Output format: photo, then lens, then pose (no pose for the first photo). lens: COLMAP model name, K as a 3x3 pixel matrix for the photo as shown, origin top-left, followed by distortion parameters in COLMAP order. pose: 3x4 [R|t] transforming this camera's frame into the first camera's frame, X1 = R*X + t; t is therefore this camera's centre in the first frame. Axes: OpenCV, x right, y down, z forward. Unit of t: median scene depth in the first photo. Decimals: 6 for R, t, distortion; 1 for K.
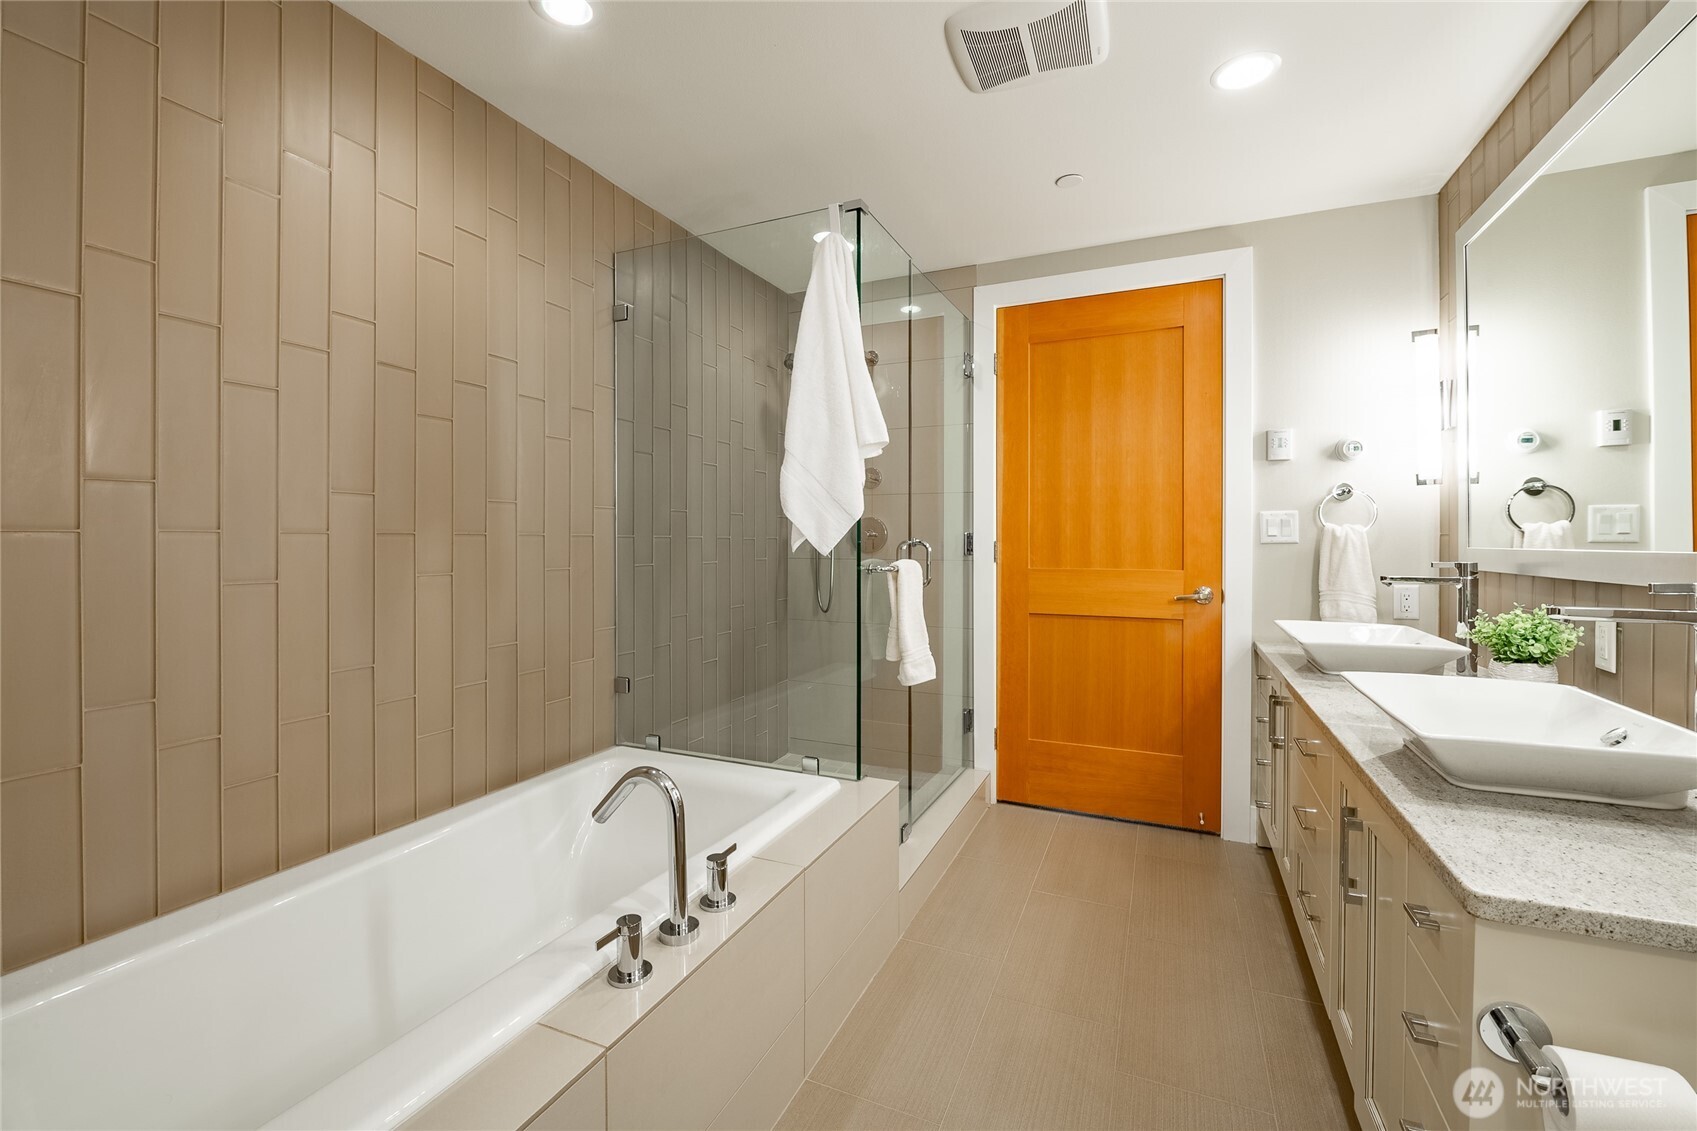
lens RADIAL K [[706.7, 0, 848.8], [0, 706.7, 549.0], [0, 0, 1]] dist [-0.007161, -0.000775]
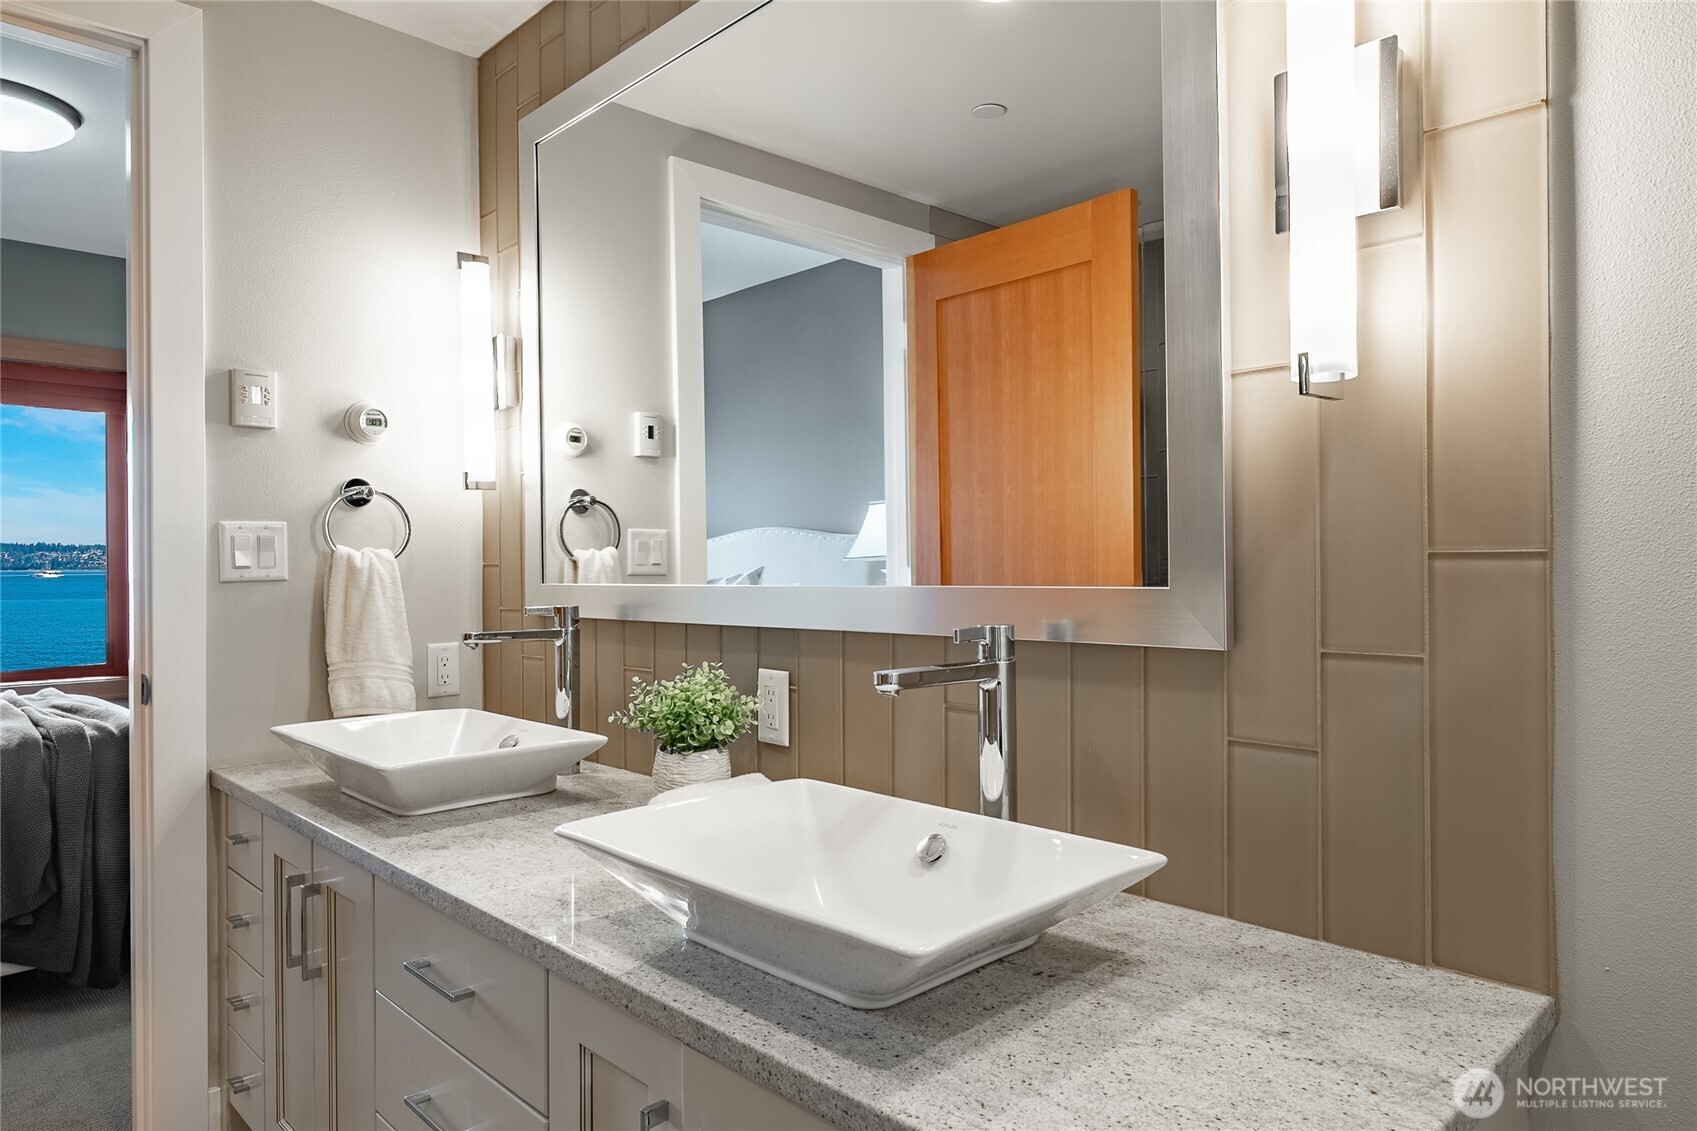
lens RADIAL K [[1050.4, 0, 847.5], [0, 1050.4, 568.9], [0, 0, 1]] dist [-0.003890, 0.000595]
pose [[0.373322, -0.000839, 0.927702, 0.039123], [0.018754, 0.999802, -0.006643, -0.003992], [-0.927512, 0.019878, 0.373263, 0.321621]]
